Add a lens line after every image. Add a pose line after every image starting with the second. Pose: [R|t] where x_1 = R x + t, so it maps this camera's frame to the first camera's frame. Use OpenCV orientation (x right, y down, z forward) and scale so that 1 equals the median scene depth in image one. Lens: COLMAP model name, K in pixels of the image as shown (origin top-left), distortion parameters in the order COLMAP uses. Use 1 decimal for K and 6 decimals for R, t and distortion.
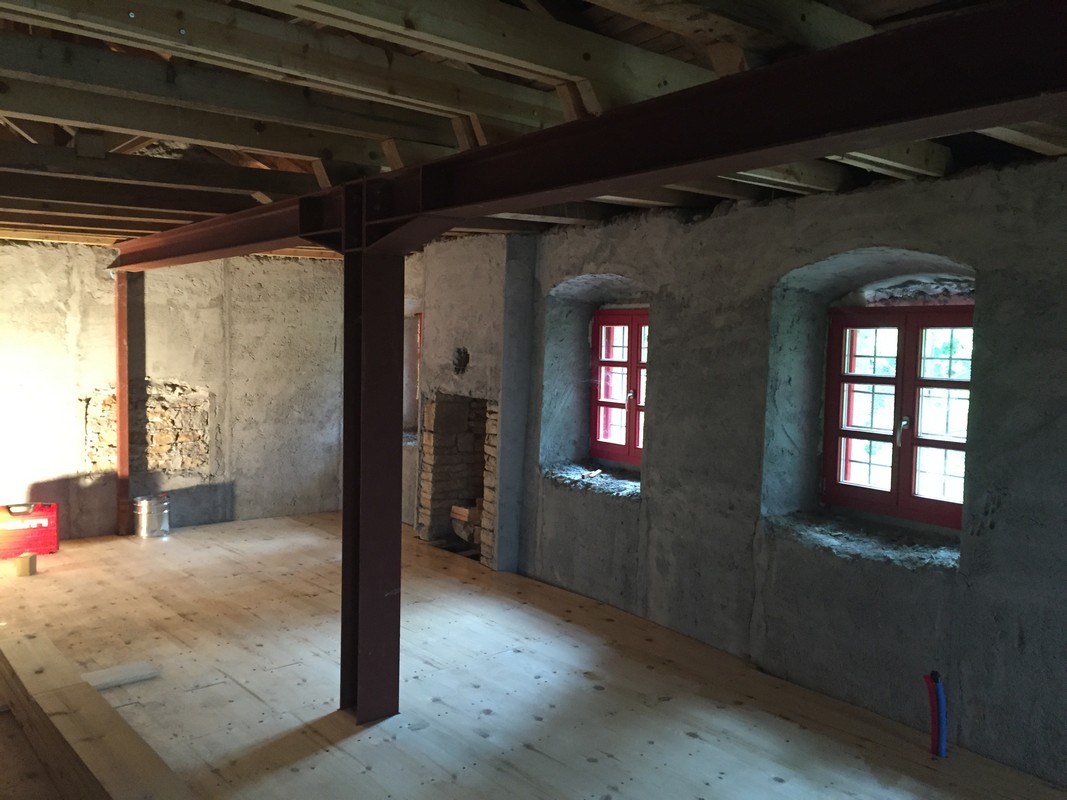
lens RADIAL K [[906.4, 0, 534.9], [0, 906.4, 397.5], [0, 0, 1]] dist [0.101876, -0.138042]
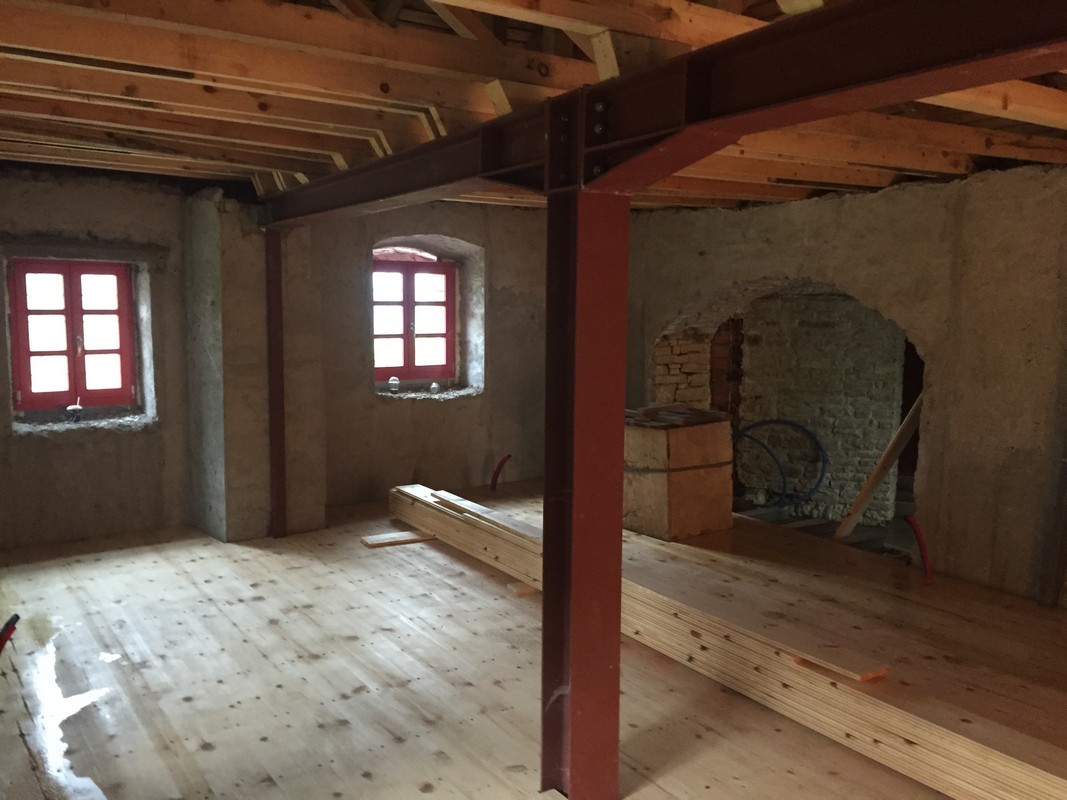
lens RADIAL K [[906.4, 0, 534.9], [0, 906.4, 397.5], [0, 0, 1]] dist [0.101876, -0.138042]
pose [[-0.992616, -0.044734, 0.112753, -0.139603], [-0.024161, 0.983802, 0.177620, -0.078410], [-0.118872, 0.173584, -0.977619, 1.095935]]
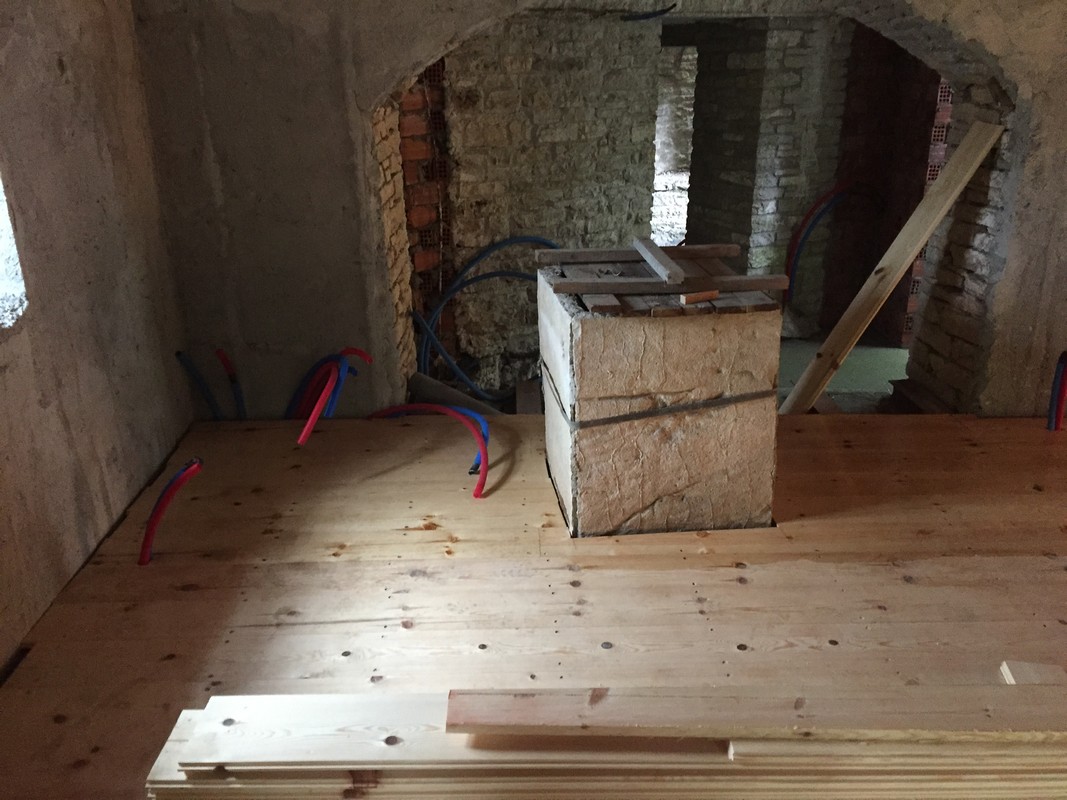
lens RADIAL K [[906.4, 0, 534.9], [0, 906.4, 397.5], [0, 0, 1]] dist [0.101876, -0.138042]
pose [[-0.637113, 0.259033, -0.725940, 0.250729], [-0.056884, 0.923466, 0.379439, 0.005949], [0.768668, 0.283040, -0.573618, 0.286837]]
